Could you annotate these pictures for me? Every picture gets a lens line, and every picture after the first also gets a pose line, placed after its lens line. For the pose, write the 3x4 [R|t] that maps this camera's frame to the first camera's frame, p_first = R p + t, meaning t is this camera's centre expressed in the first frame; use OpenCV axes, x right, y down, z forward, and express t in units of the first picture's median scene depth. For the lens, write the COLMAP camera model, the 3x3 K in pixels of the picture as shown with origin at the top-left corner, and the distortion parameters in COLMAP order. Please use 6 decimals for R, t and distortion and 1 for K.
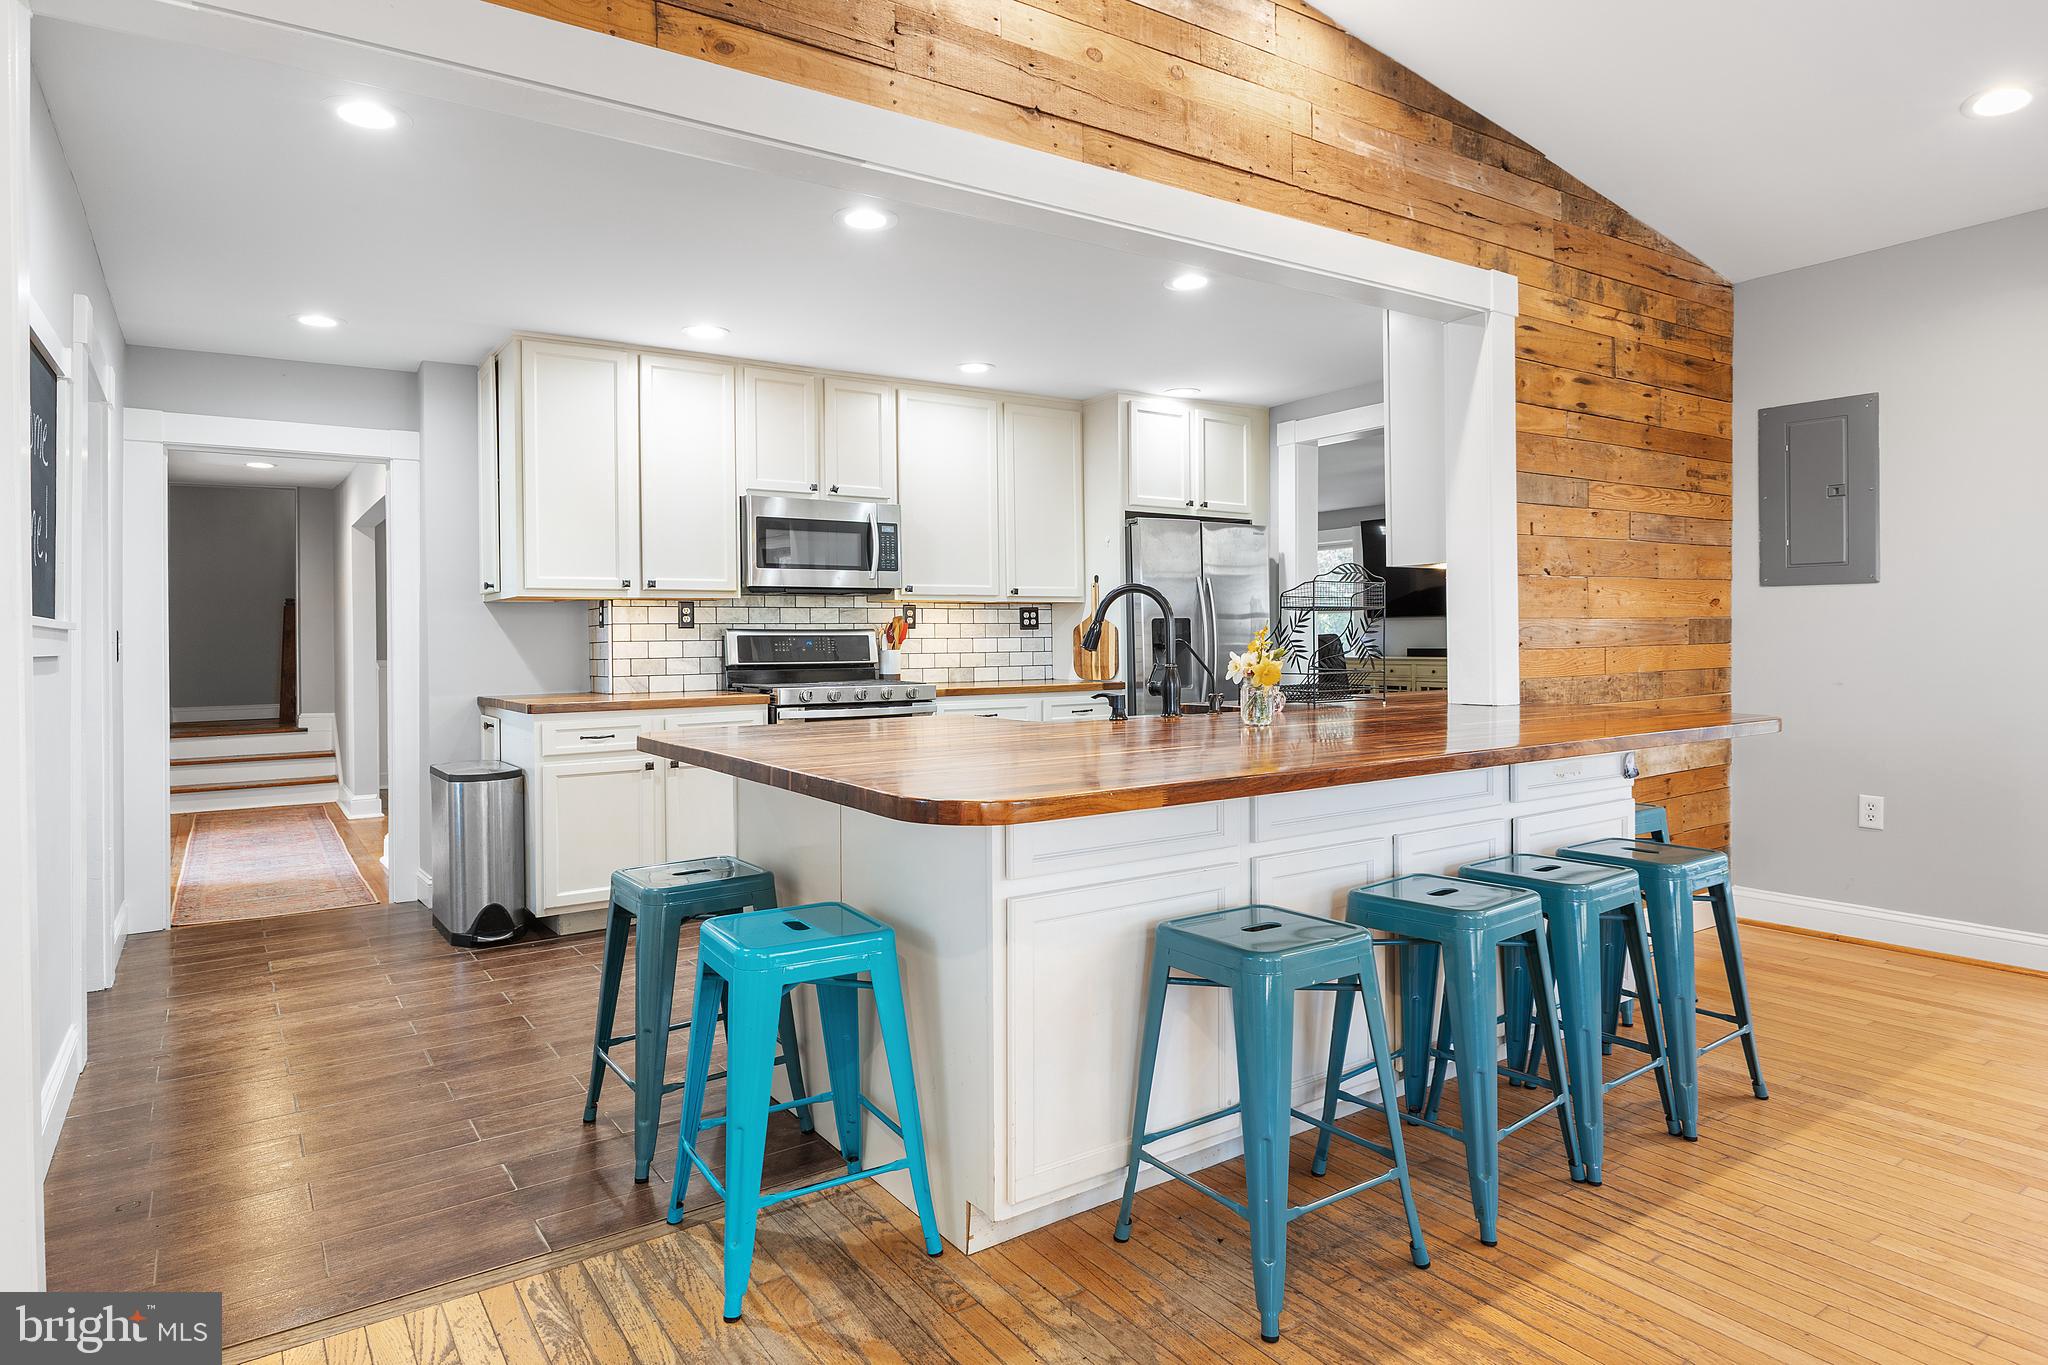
lens RADIAL K [[1186.9, 0, 1018.0], [0, 1186.9, 636.2], [0, 0, 1]] dist [0.003489, 0.001272]
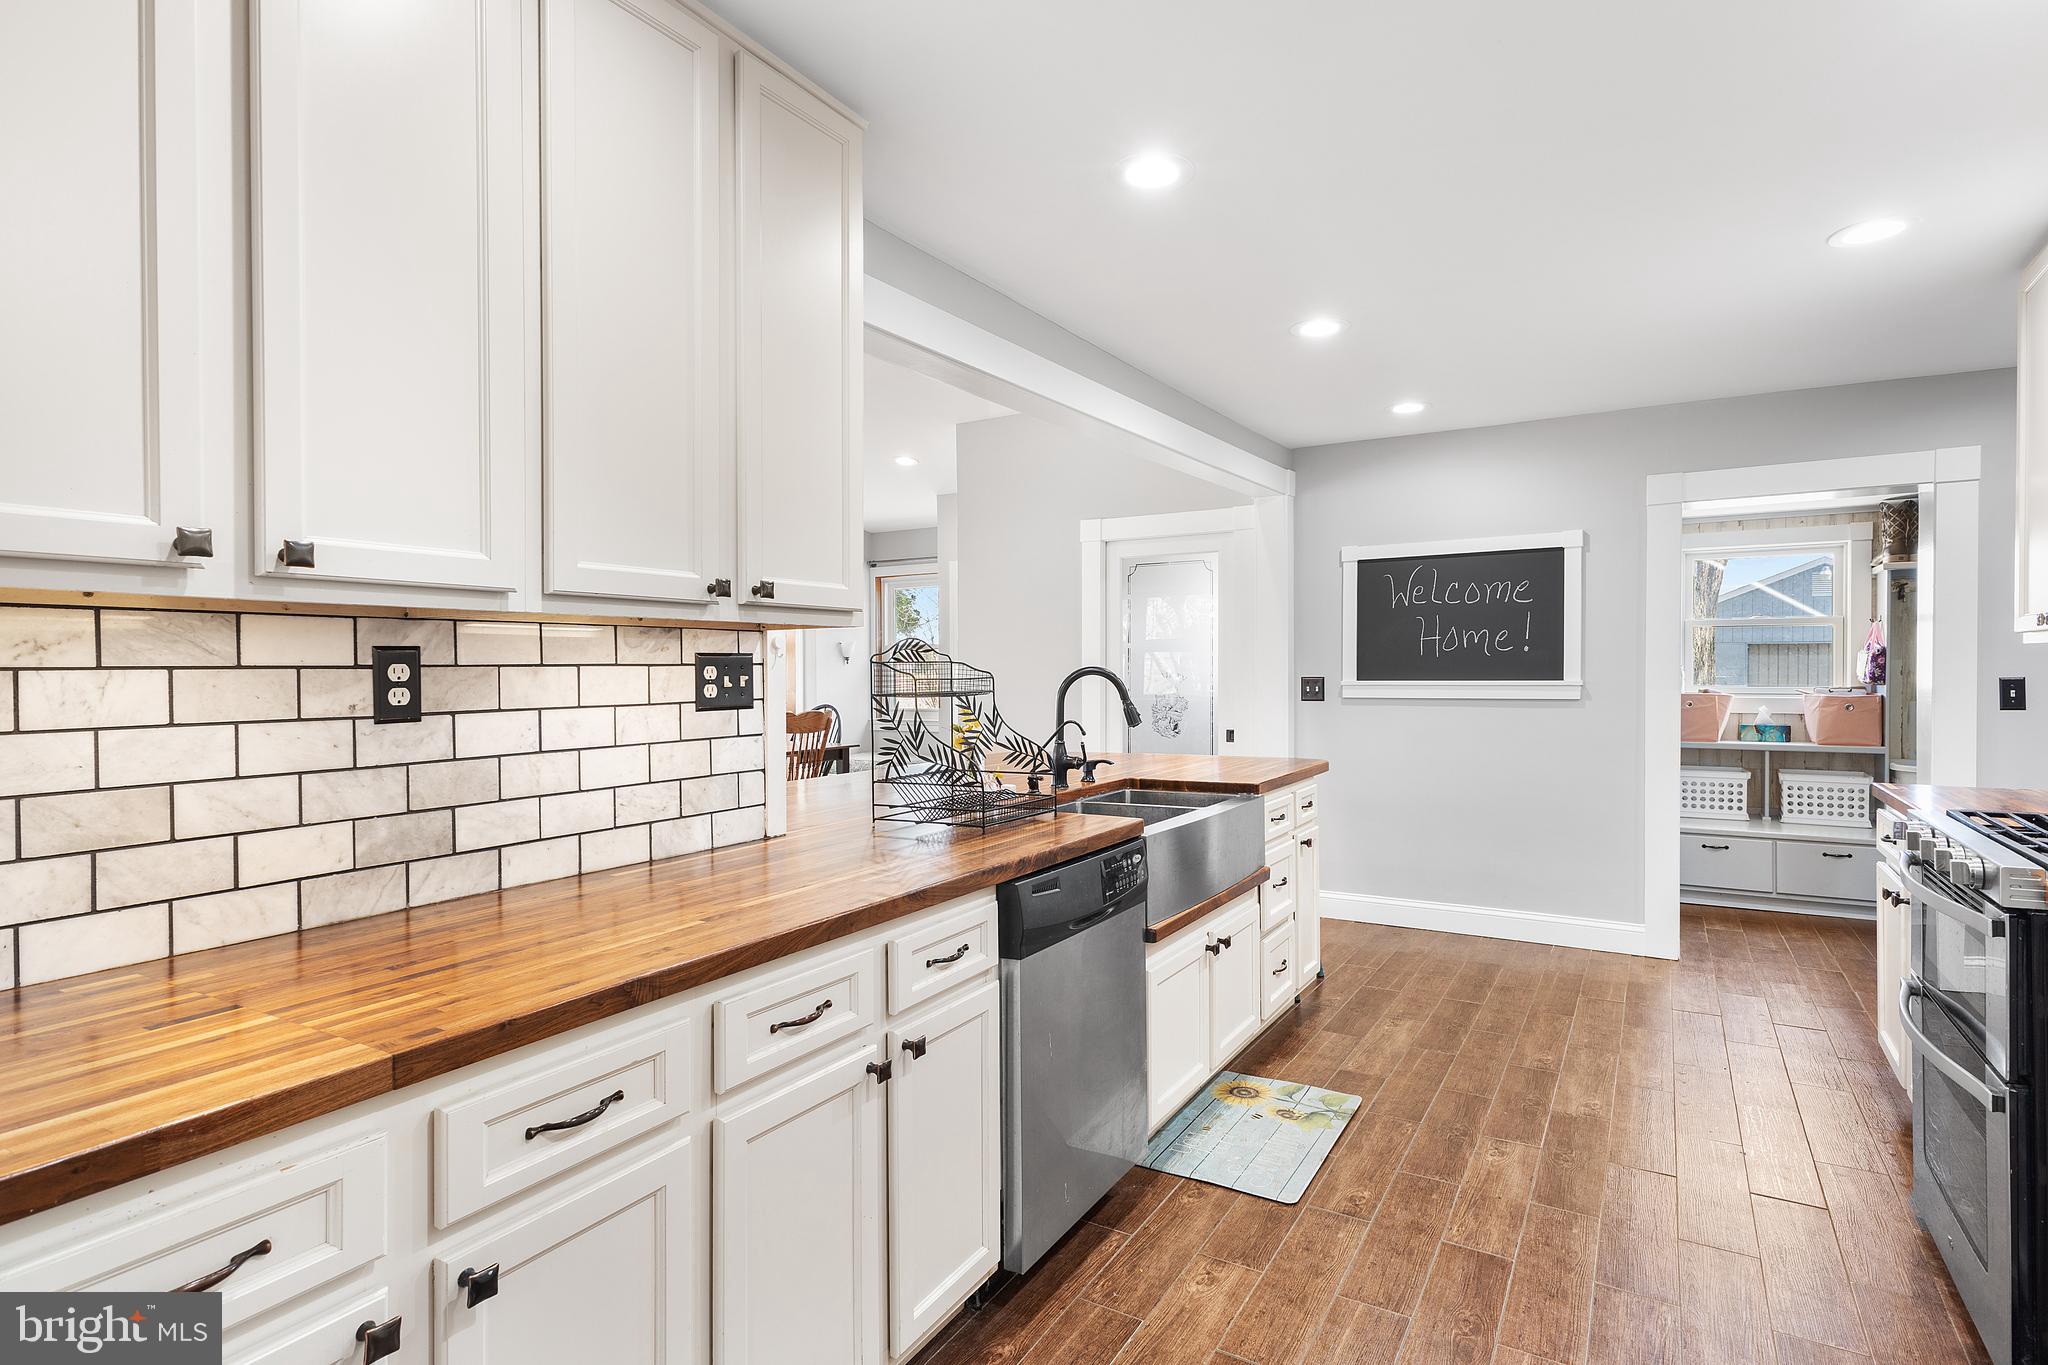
lens RADIAL K [[1071.6, 0, 1024.0], [0, 1071.6, 682.5], [0, 0, 1]] dist [-0.001164, -0.000617]
pose [[-0.914173, 0.019112, -0.404873, 0.347652], [0.011735, 0.999717, 0.020693, -0.027074], [0.405154, 0.014166, -0.914139, 1.216418]]
